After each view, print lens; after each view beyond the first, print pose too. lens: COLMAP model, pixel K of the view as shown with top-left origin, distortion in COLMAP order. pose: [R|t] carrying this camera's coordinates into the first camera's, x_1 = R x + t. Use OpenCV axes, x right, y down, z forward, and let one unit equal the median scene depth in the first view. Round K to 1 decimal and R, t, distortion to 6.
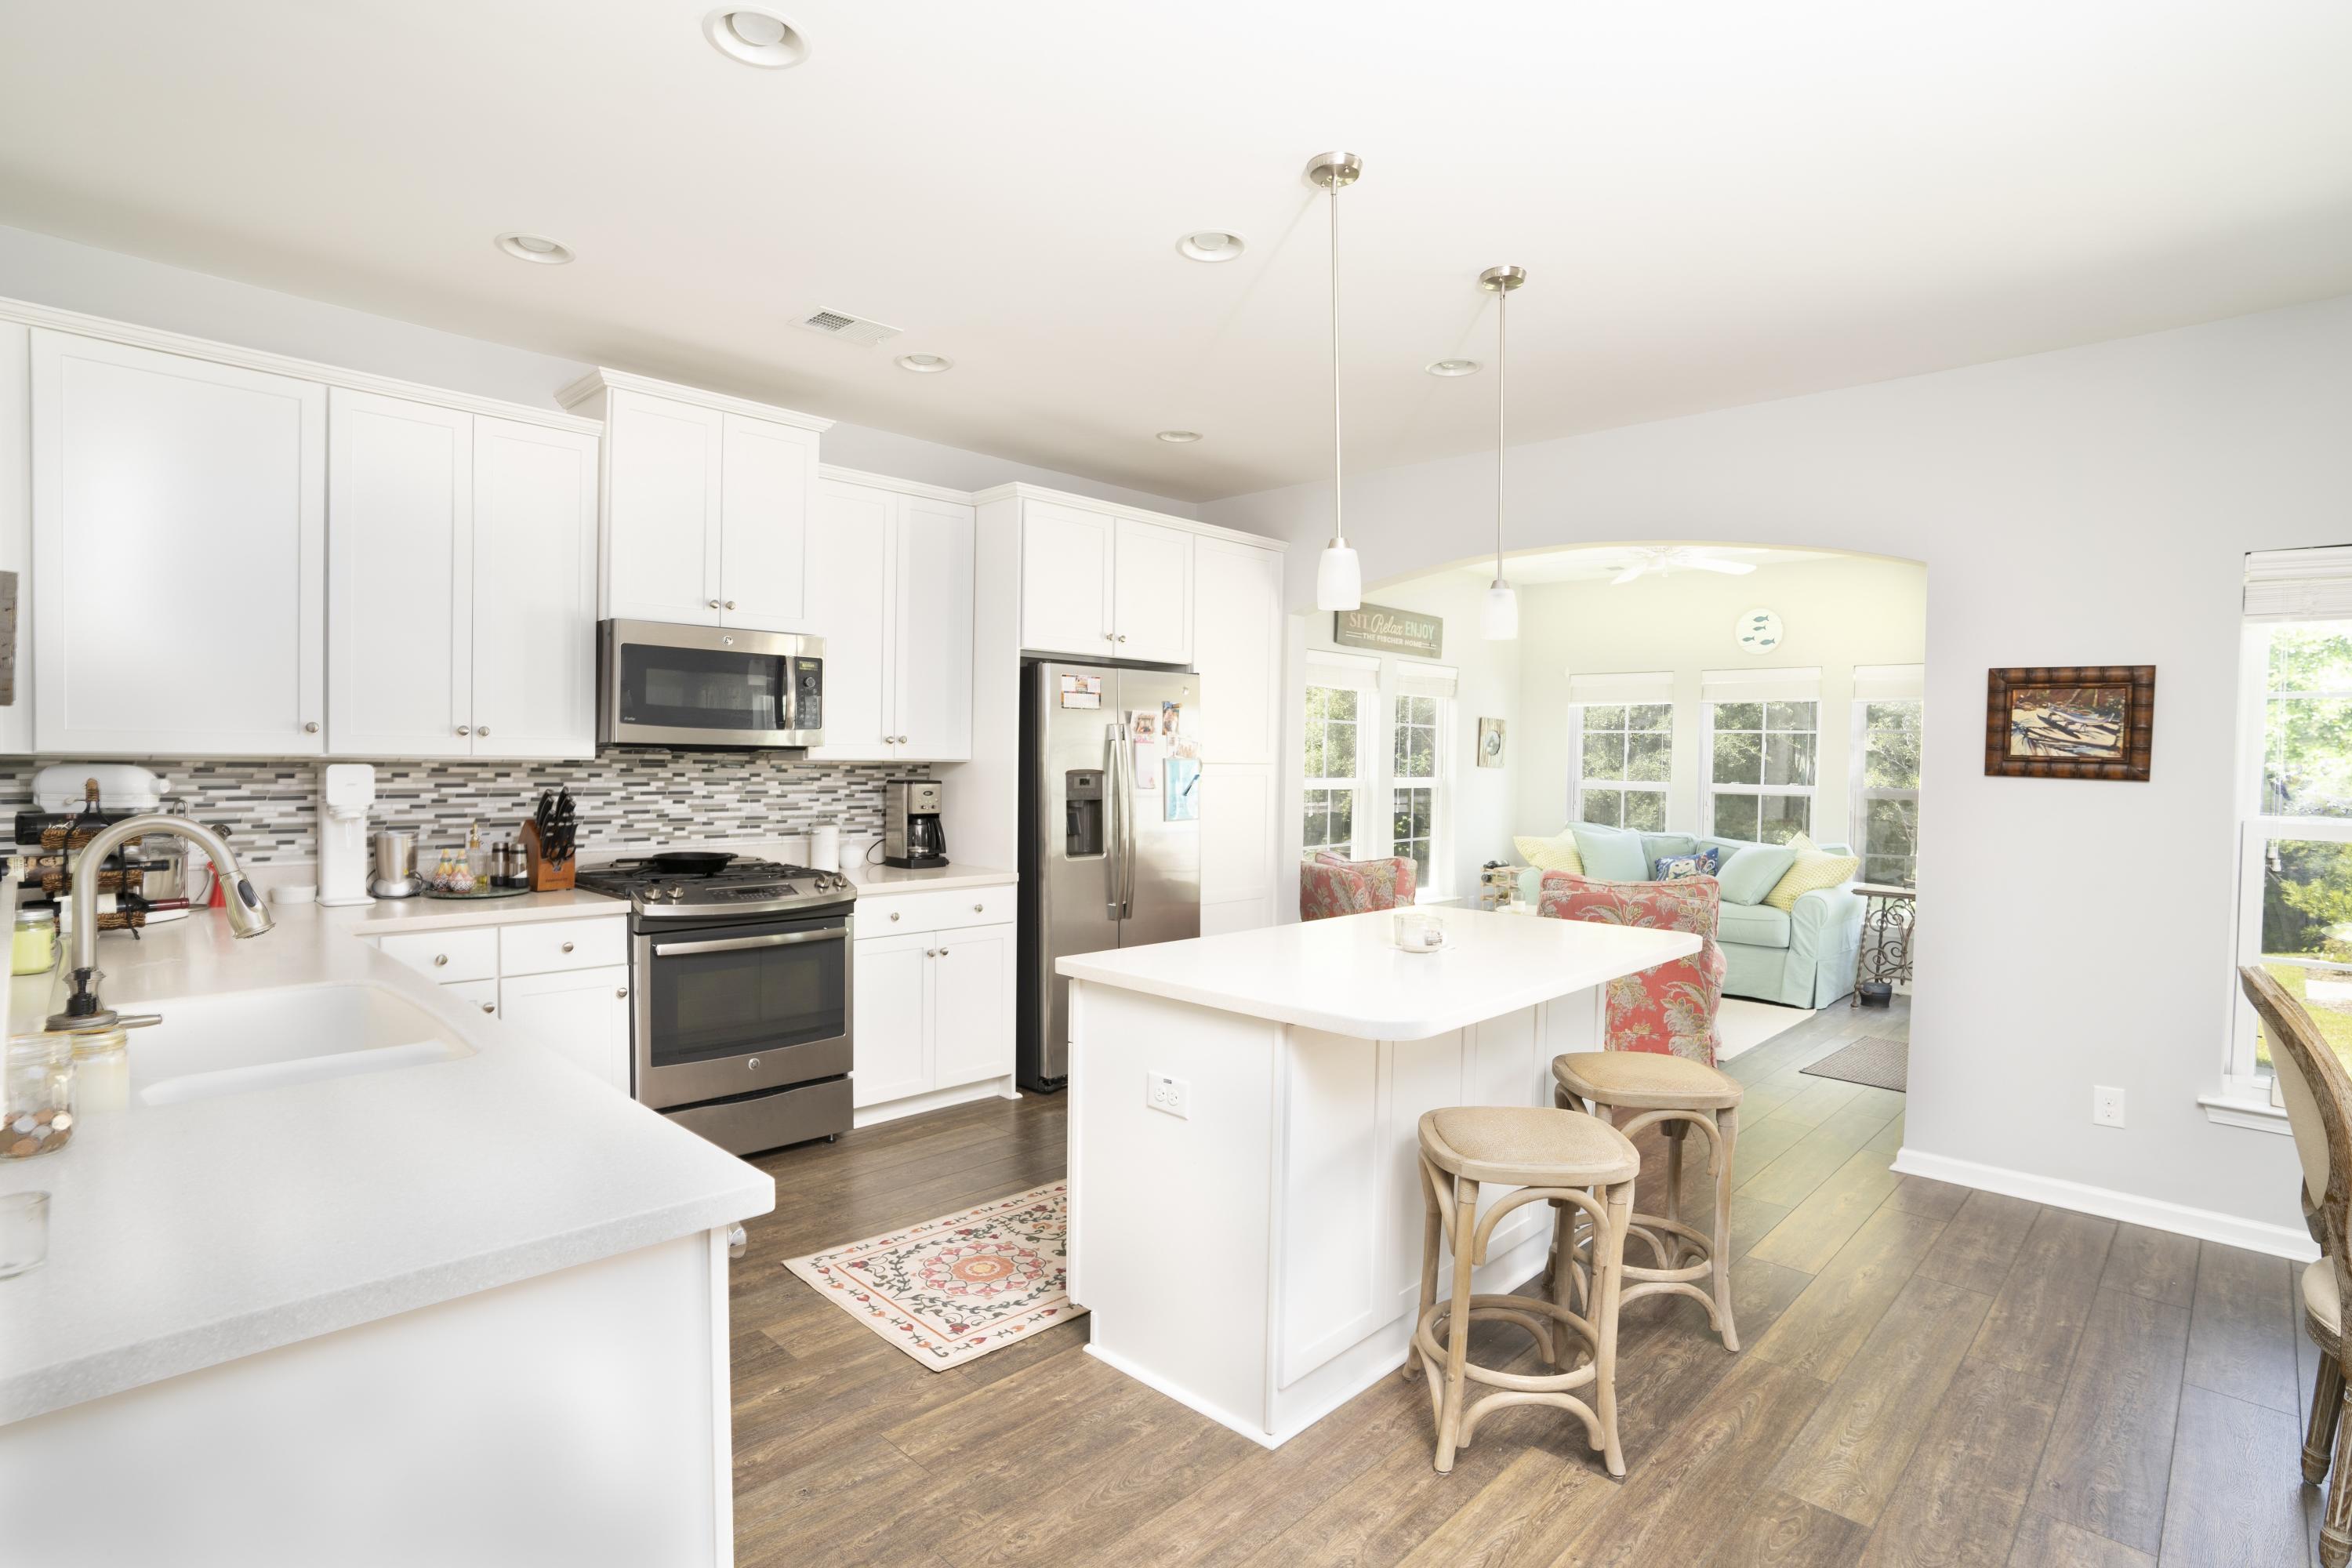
lens RADIAL K [[1165.8, 0, 1172.5], [0, 1165.8, 780.7], [0, 0, 1]] dist [-0.062264, 0.026248]
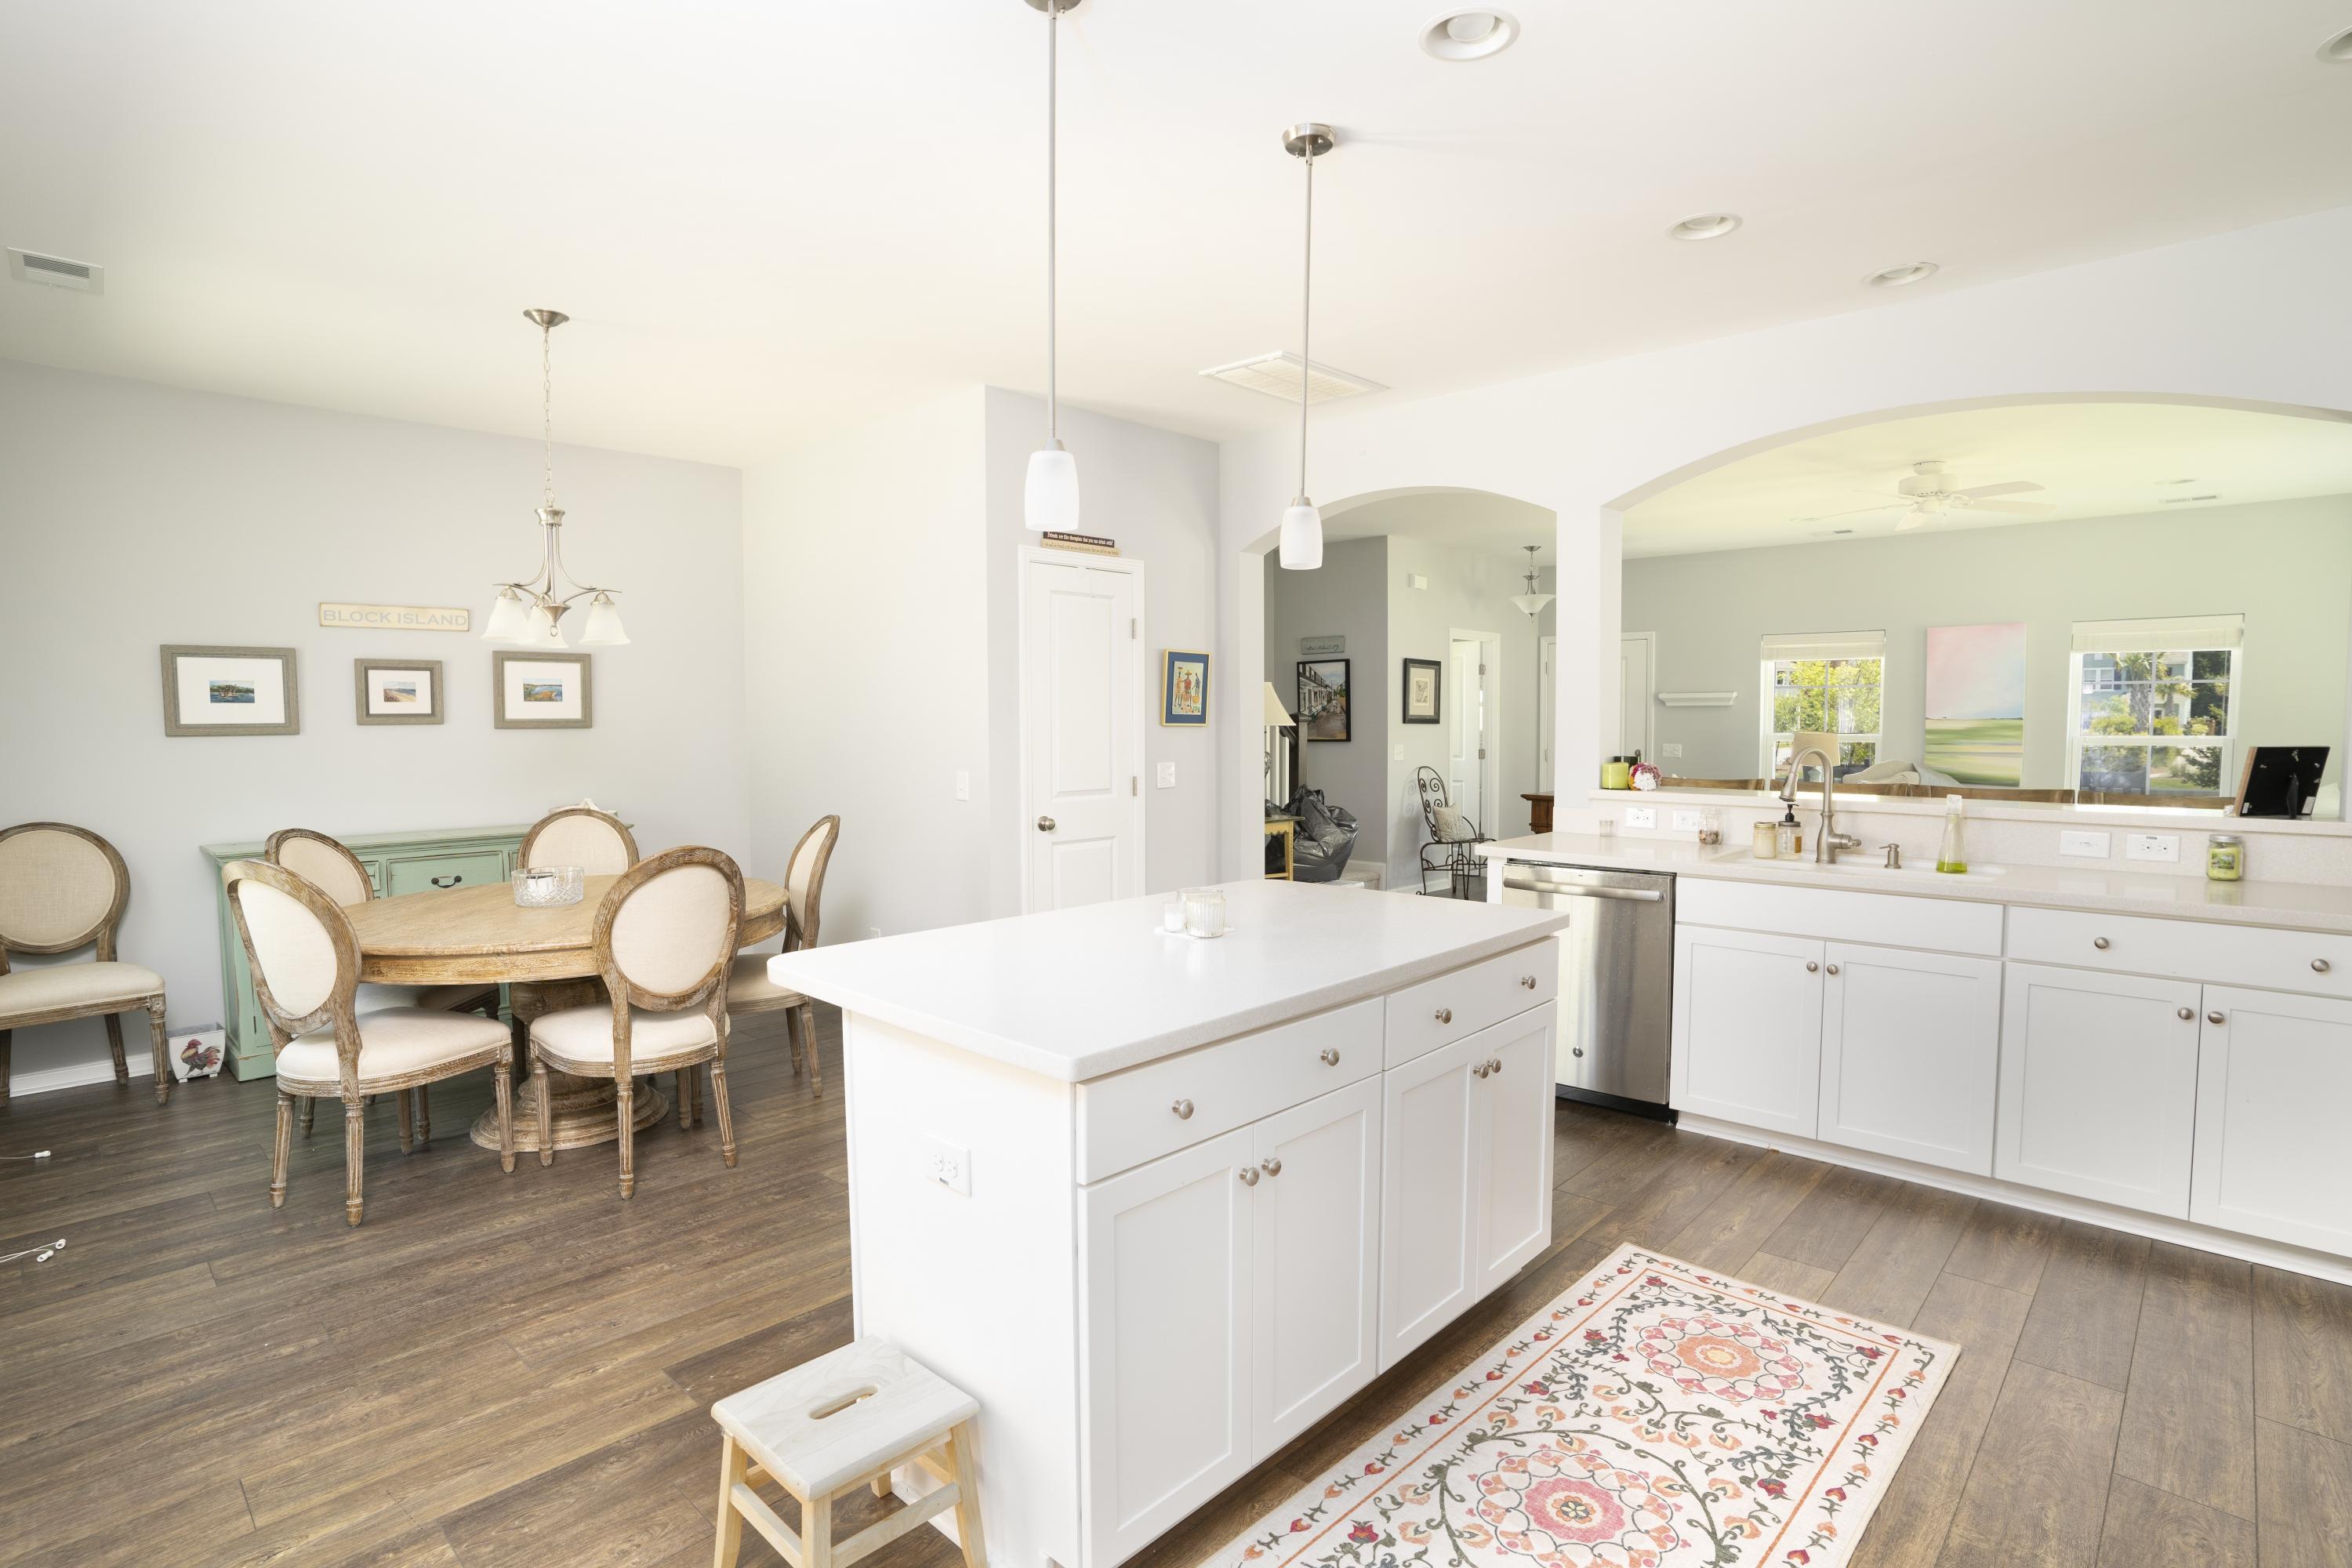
lens RADIAL K [[1165.8, 0, 1185.4], [0, 1165.8, 787.2], [0, 0, 1]] dist [-0.062264, 0.026248]
pose [[-0.999690, -0.011163, -0.022257, 0.194384], [-0.012910, 0.996718, 0.079916, -0.025408], [0.021292, 0.080179, -0.996553, 1.492060]]
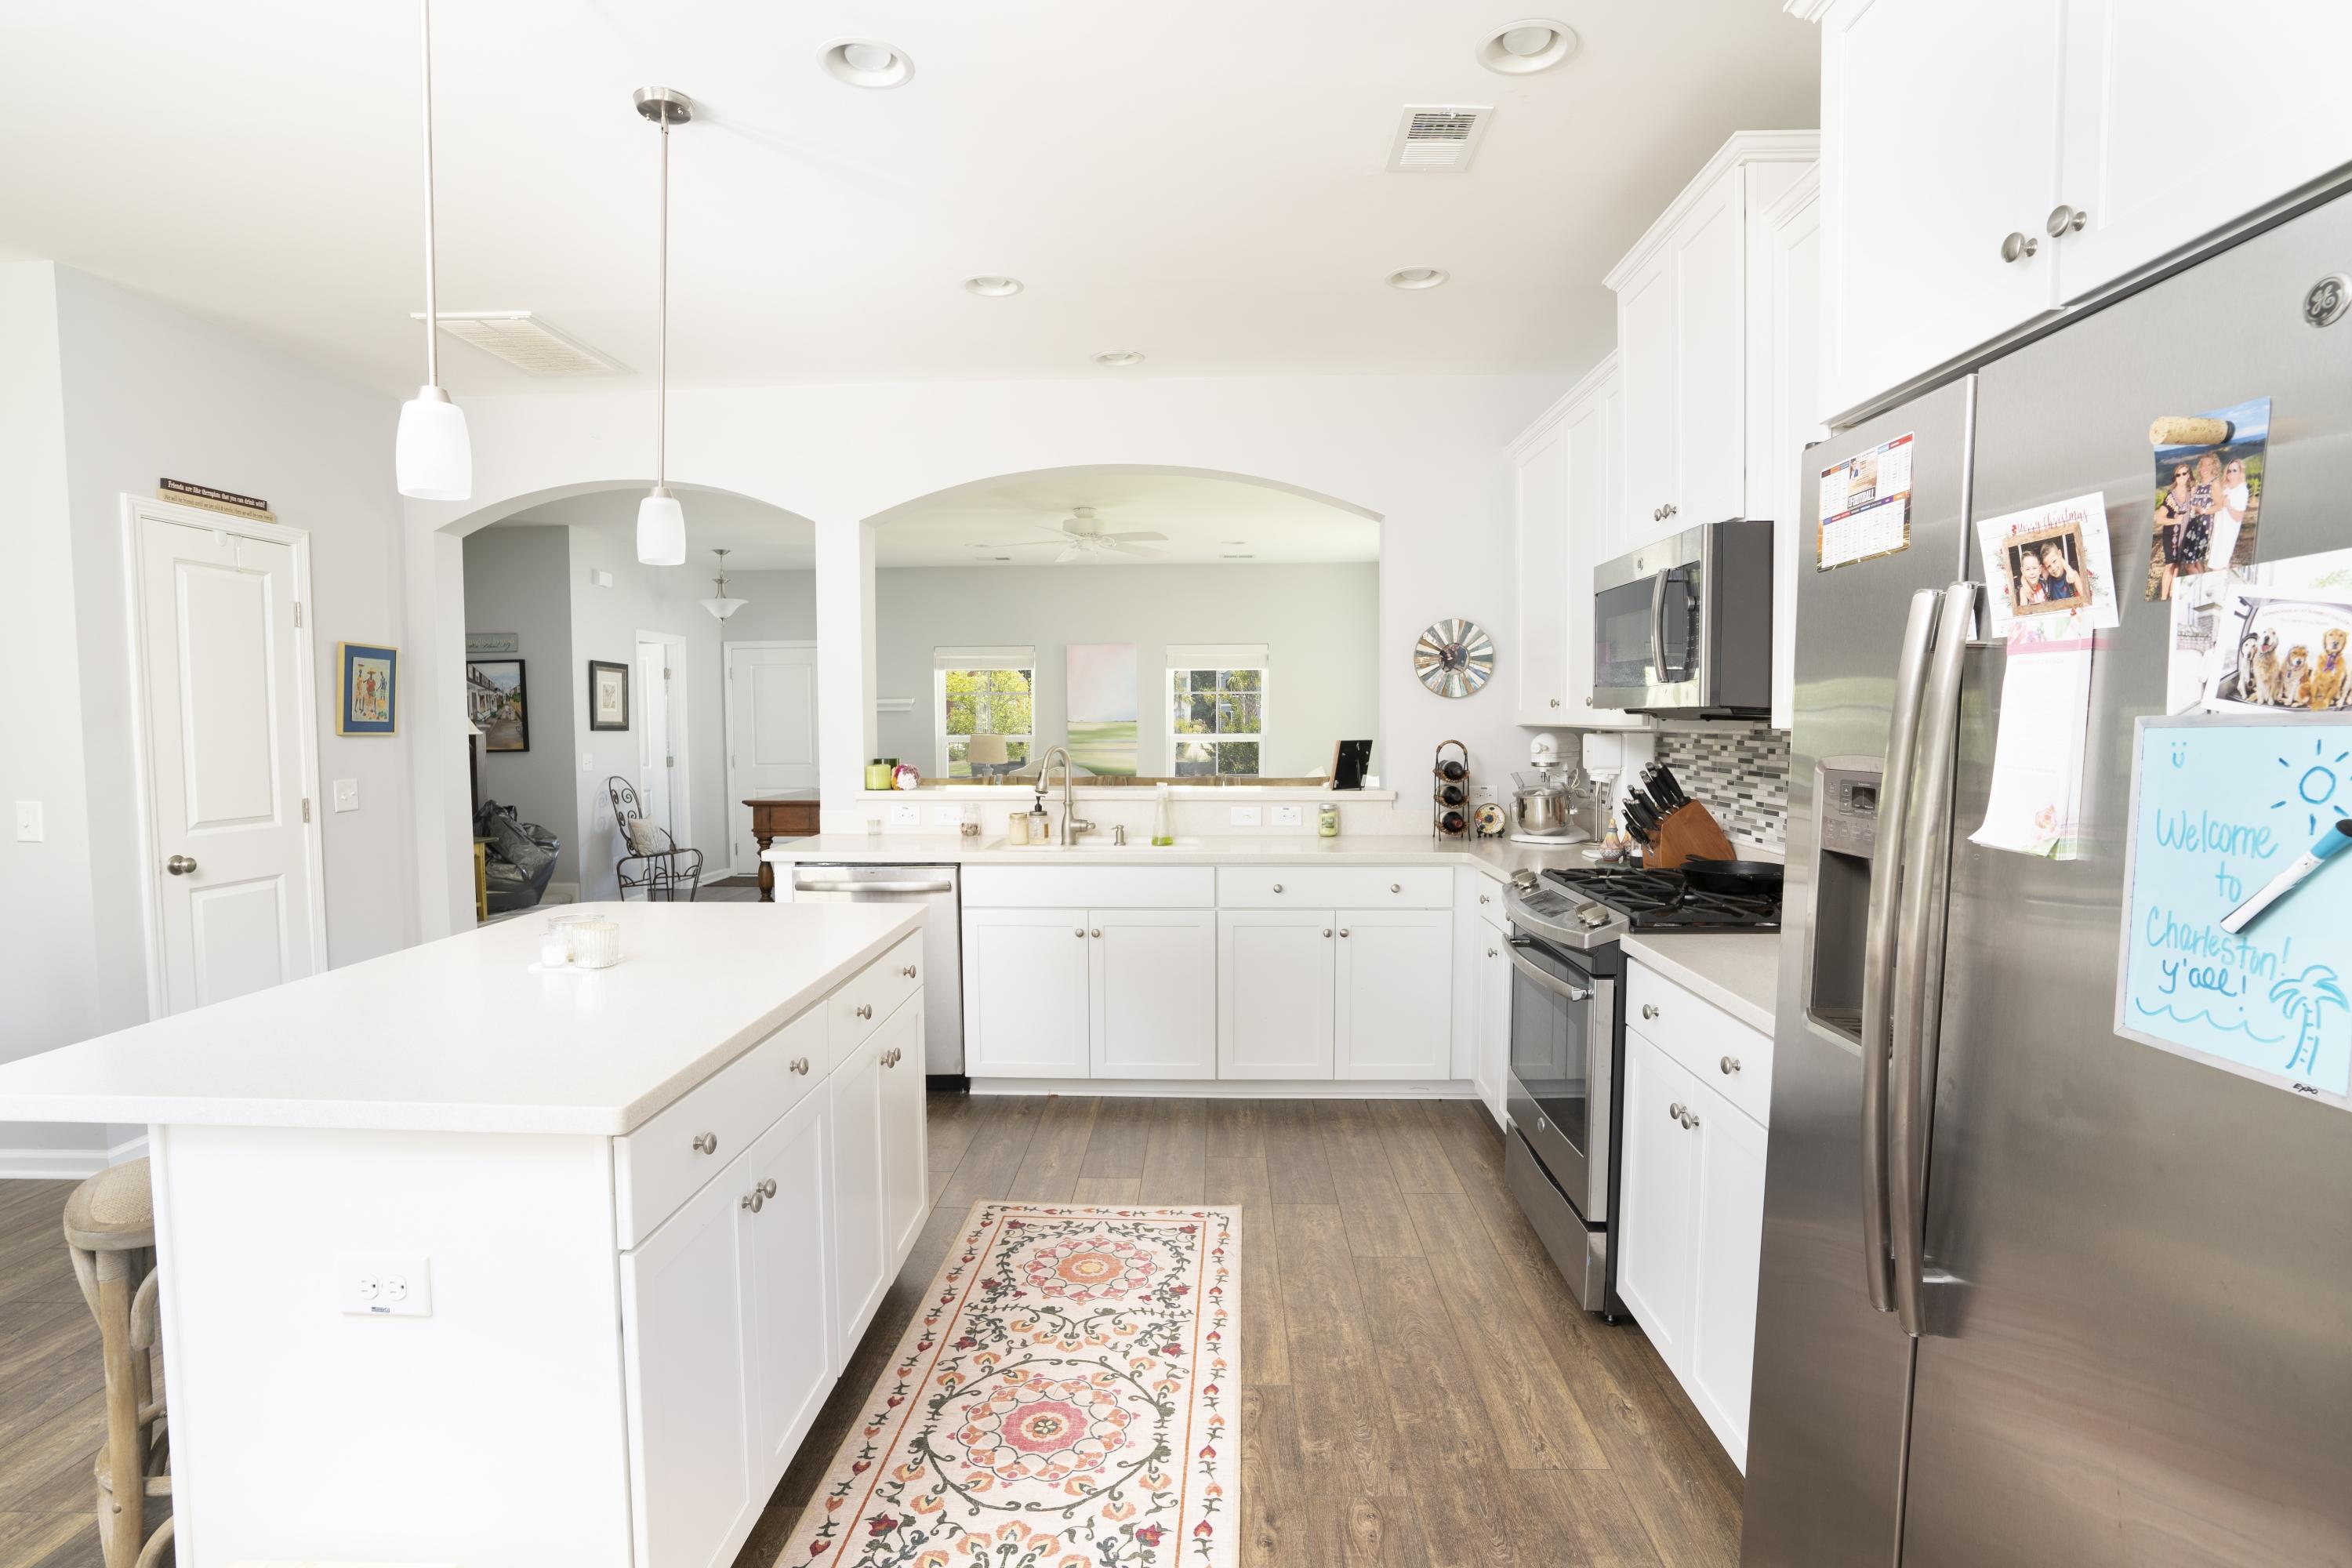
lens RADIAL K [[1165.8, 0, 1176.8], [0, 1165.8, 786.4], [0, 0, 1]] dist [-0.062264, 0.026248]
pose [[-0.738129, 0.025618, -0.674173, 0.345570], [-0.021287, 0.997897, 0.061226, -0.021896], [0.674324, 0.059544, -0.736031, 1.461872]]
